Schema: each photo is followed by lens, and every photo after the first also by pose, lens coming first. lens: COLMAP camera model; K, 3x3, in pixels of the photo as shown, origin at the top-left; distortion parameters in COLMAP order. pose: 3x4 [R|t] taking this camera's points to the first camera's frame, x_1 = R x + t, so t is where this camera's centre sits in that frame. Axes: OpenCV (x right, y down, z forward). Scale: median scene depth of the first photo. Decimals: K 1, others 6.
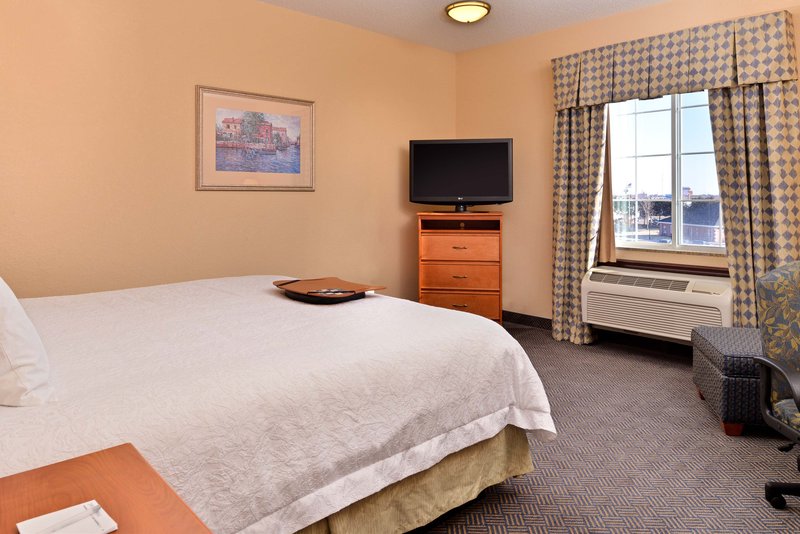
lens RADIAL K [[544.3, 0, 401.5], [0, 544.3, 269.0], [0, 0, 1]] dist [0.003283, 0.000330]
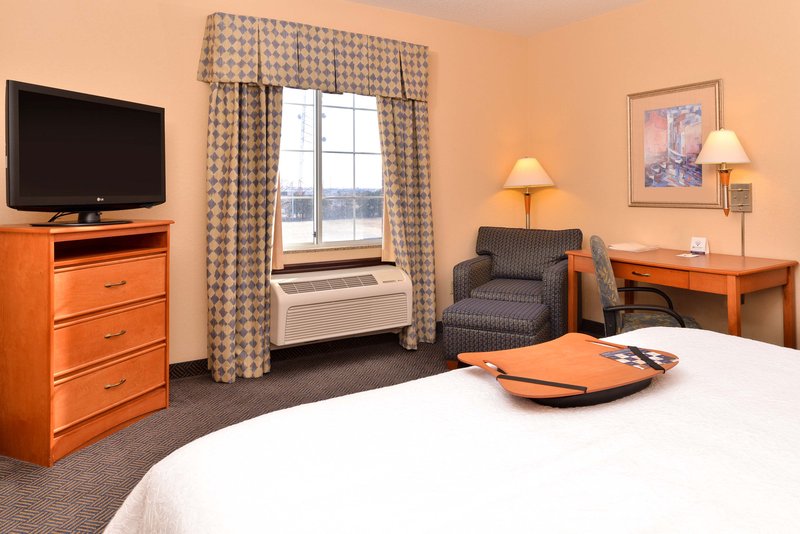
lens RADIAL K [[555.8, 0, 390.0], [0, 555.8, 233.7], [0, 0, 1]] dist [-0.010359, -0.003672]
pose [[0.195246, -0.078619, 0.977598, -0.485631], [0.128434, 0.990248, 0.053985, -0.103835], [-0.972308, 0.115016, 0.203439, 0.710406]]
